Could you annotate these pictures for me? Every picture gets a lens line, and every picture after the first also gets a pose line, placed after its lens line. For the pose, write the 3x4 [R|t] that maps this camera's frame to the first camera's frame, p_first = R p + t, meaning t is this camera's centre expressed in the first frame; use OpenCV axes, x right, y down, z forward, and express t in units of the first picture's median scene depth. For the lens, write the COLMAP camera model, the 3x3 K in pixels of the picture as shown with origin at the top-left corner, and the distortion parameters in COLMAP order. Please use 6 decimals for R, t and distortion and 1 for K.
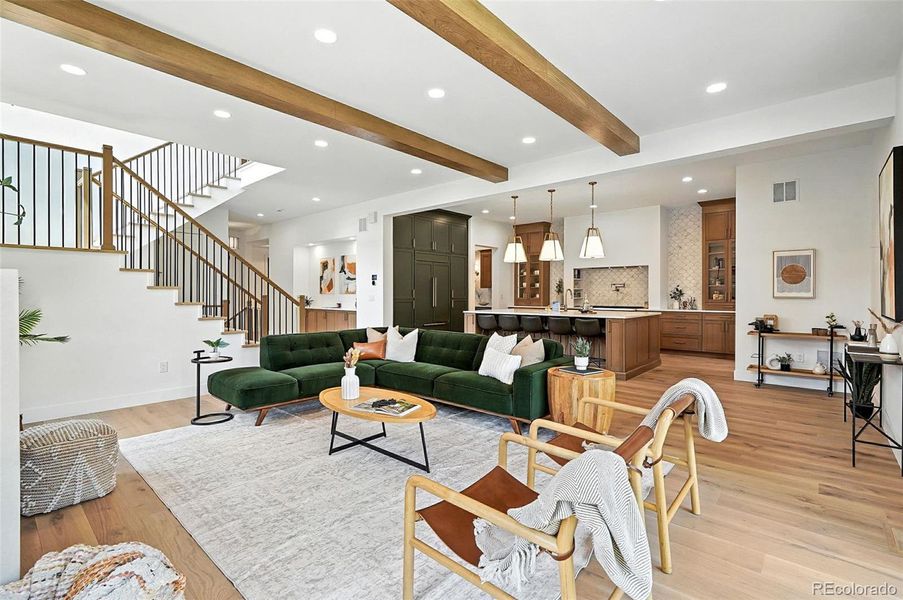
lens RADIAL K [[415.1, 0, 457.7], [0, 415.1, 298.2], [0, 0, 1]] dist [-0.004841, -0.000466]
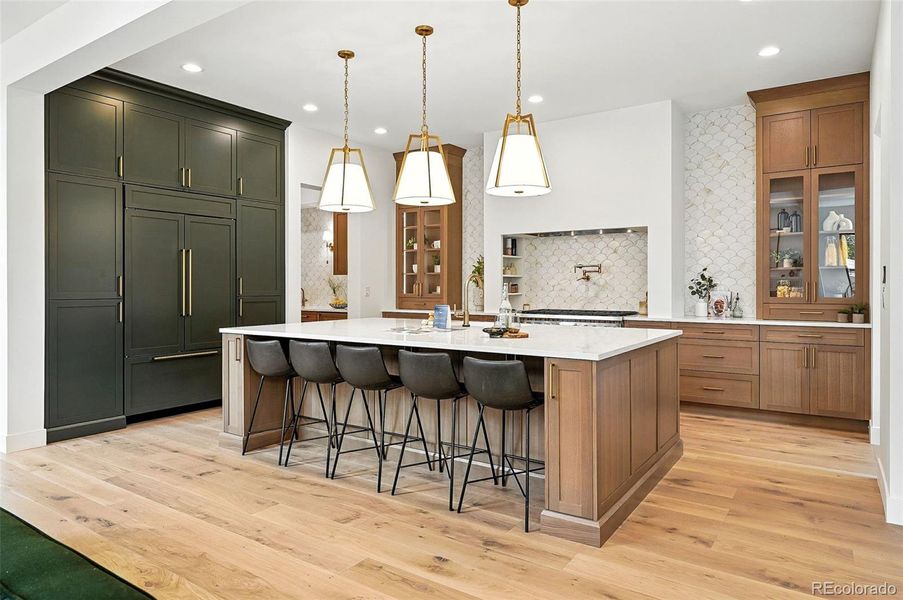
lens RADIAL K [[562.2, 0, 449.3], [0, 562.2, 294.3], [0, 0, 1]] dist [-0.001943, 0.000352]
pose [[0.993431, -0.003429, 0.114381, 0.154137], [0.002854, 0.999982, 0.005194, -0.004468], [-0.114397, -0.004834, 0.993423, 0.372257]]
